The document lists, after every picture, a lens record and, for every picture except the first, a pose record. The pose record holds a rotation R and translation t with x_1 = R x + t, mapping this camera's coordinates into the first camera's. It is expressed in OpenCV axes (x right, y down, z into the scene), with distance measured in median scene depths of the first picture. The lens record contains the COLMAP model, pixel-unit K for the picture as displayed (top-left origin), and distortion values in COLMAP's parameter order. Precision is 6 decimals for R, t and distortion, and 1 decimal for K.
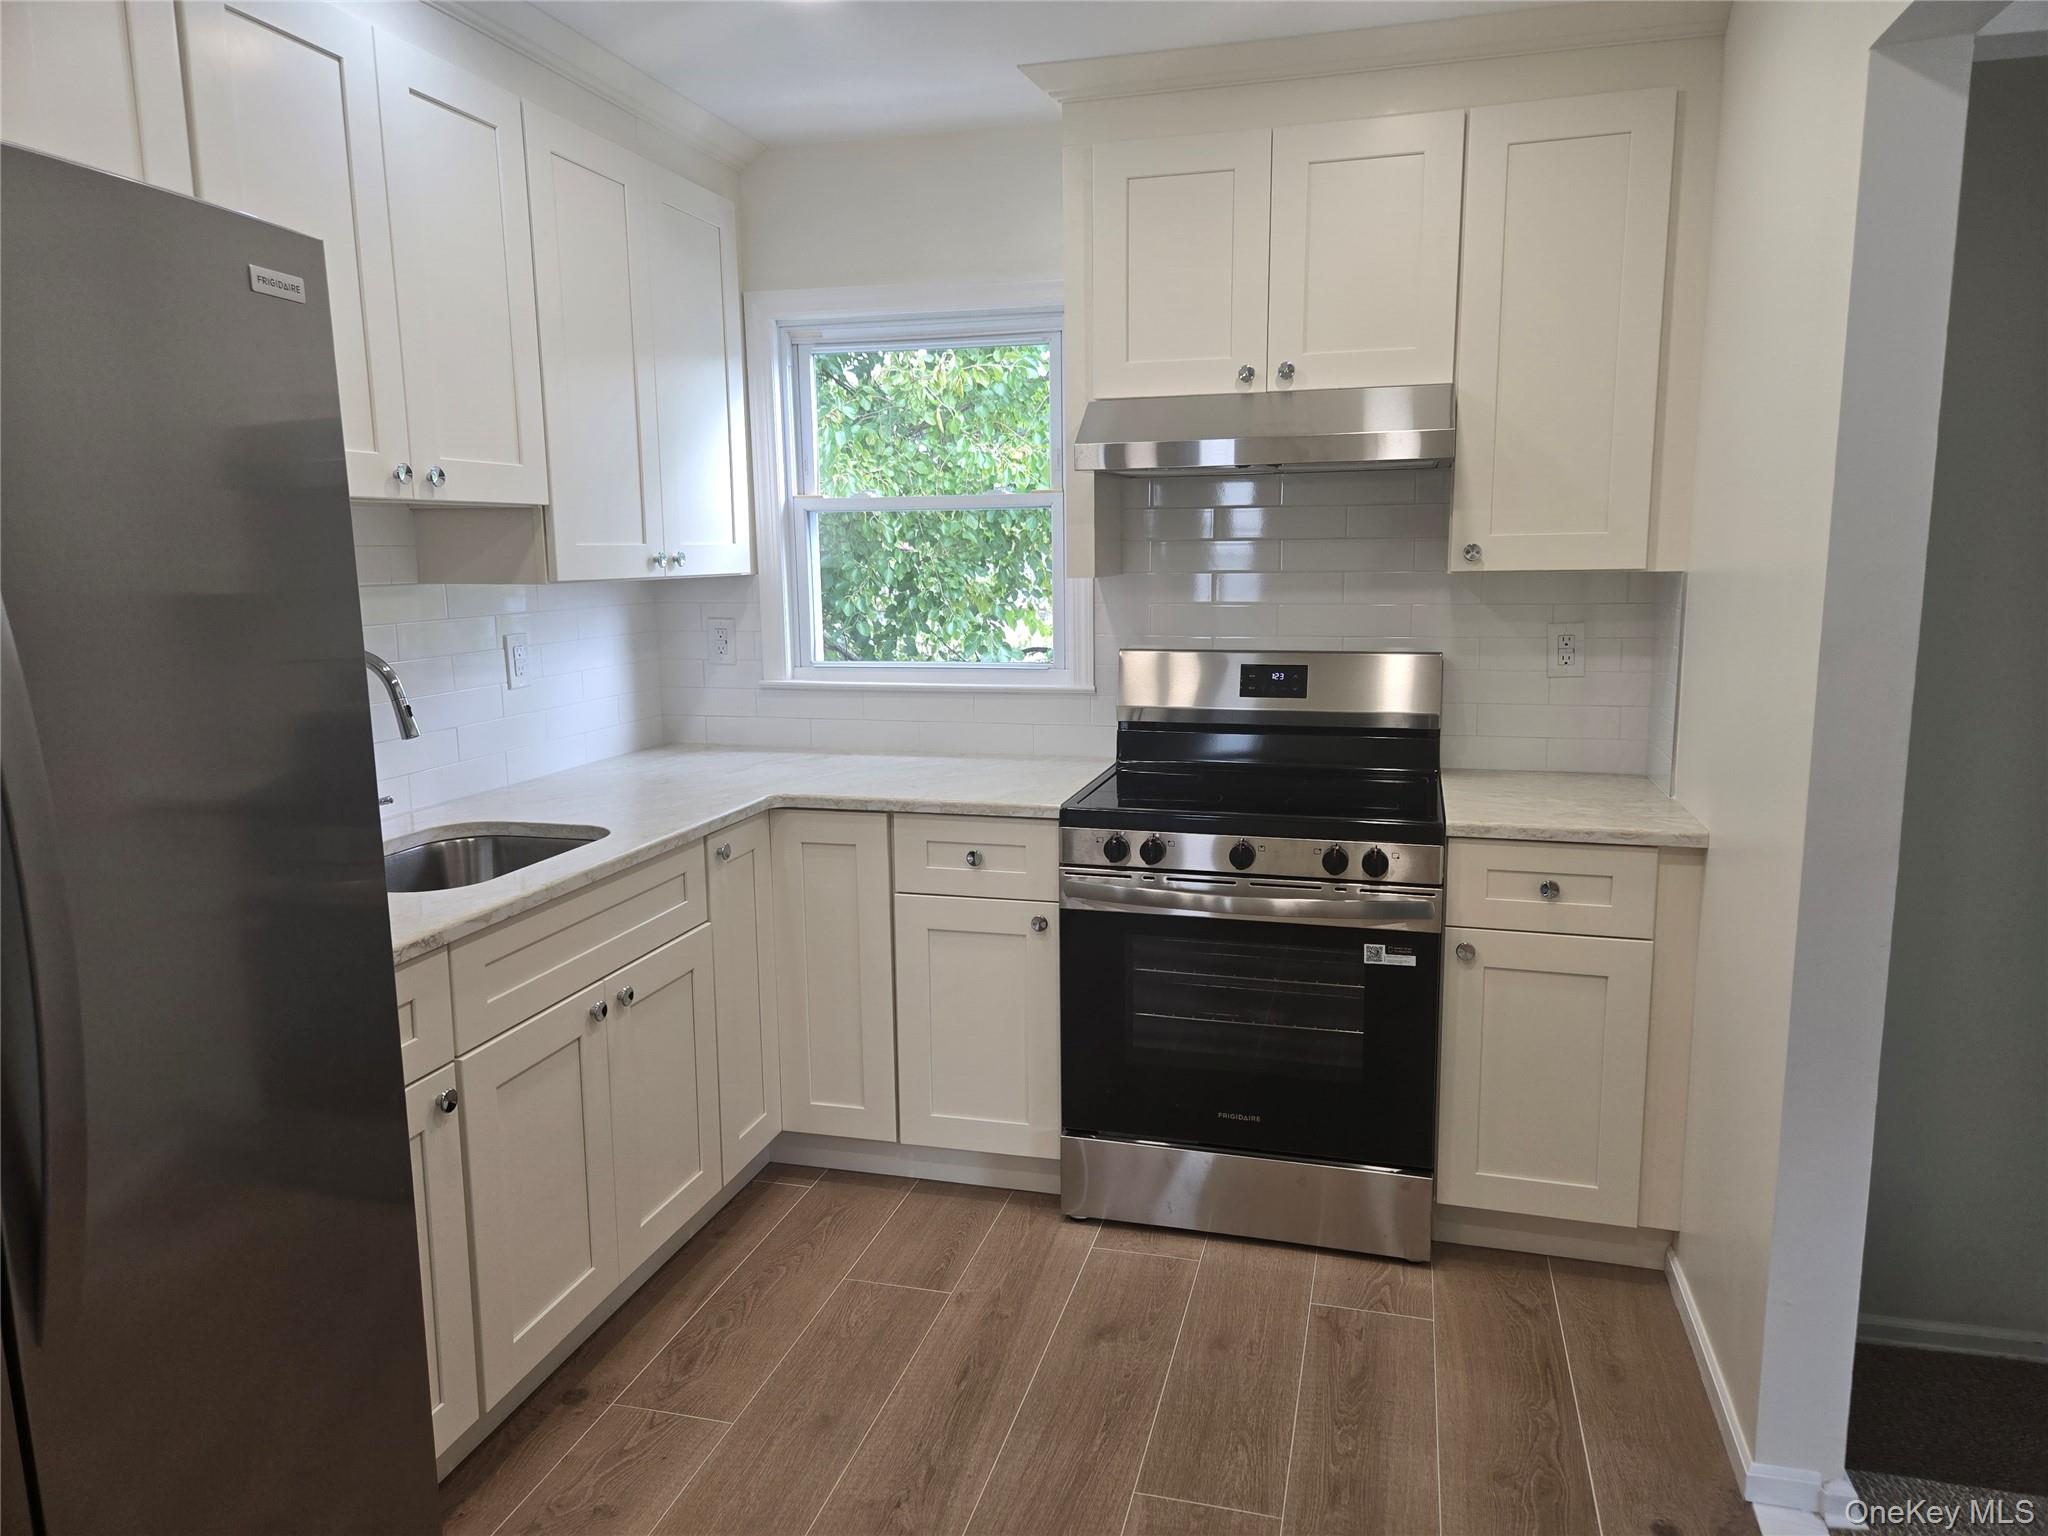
lens RADIAL K [[1381.6, 0, 1029.9], [0, 1381.6, 769.4], [0, 0, 1]] dist [0.051916, -0.010083]
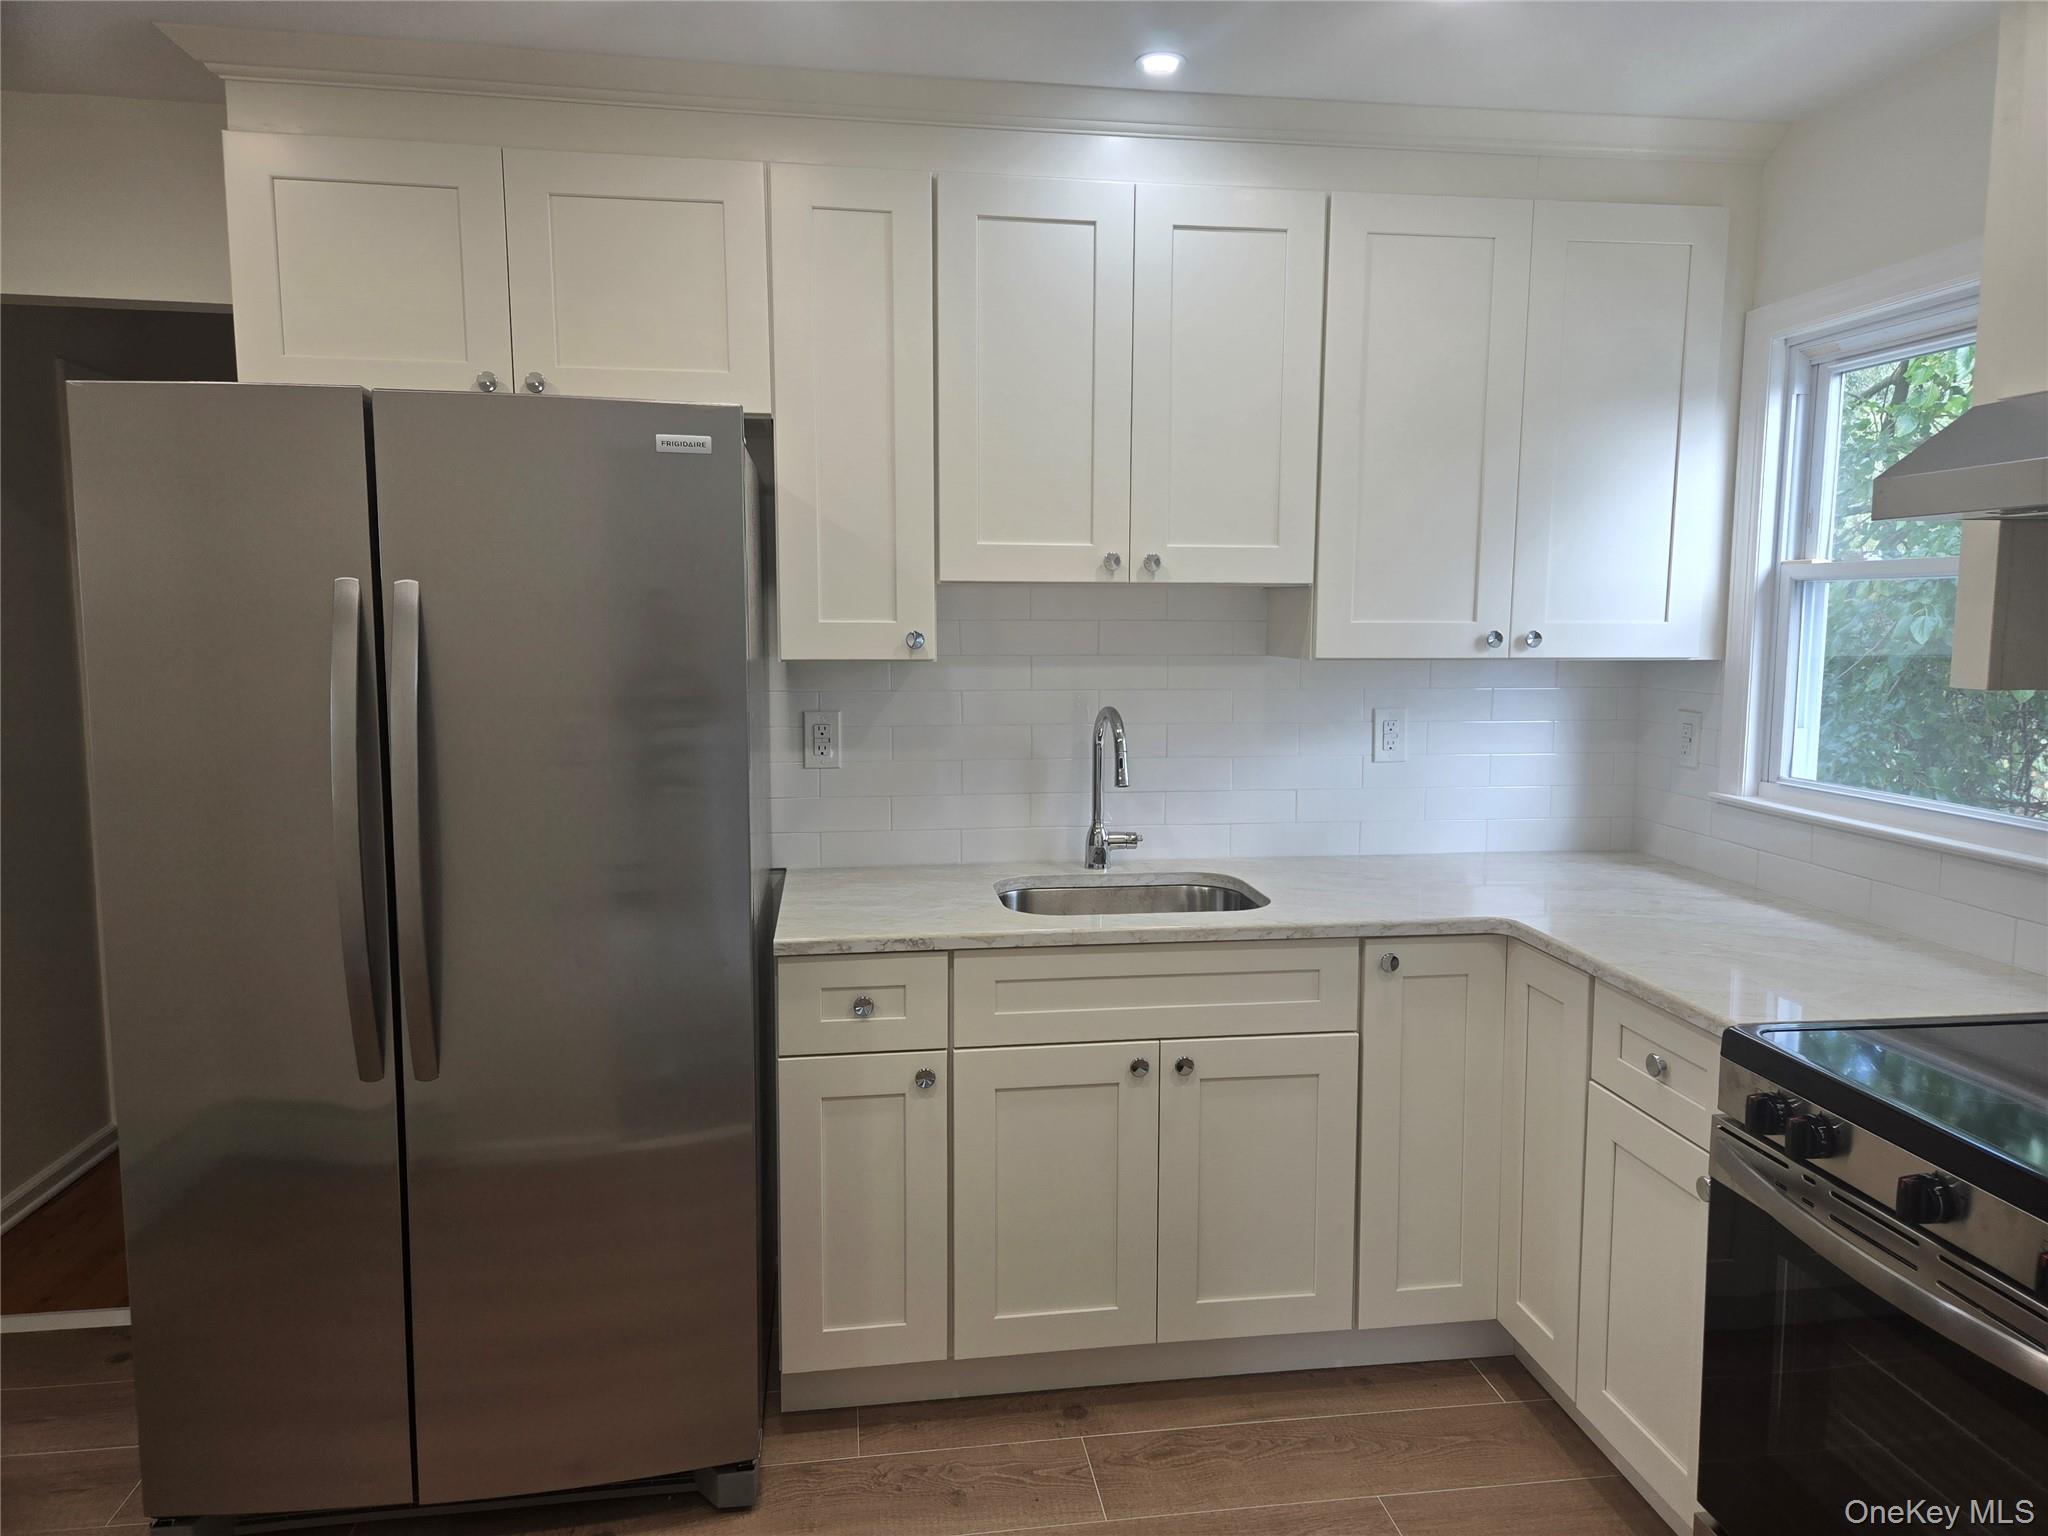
lens RADIAL K [[1381.6, 0, 1033.6], [0, 1381.6, 759.7], [0, 0, 1]] dist [0.051916, -0.010083]
pose [[0.399455, 0.116719, -0.909292, 0.493666], [-0.159428, 0.985593, 0.056476, -0.084866], [0.902784, 0.122407, 0.412309, 0.404648]]
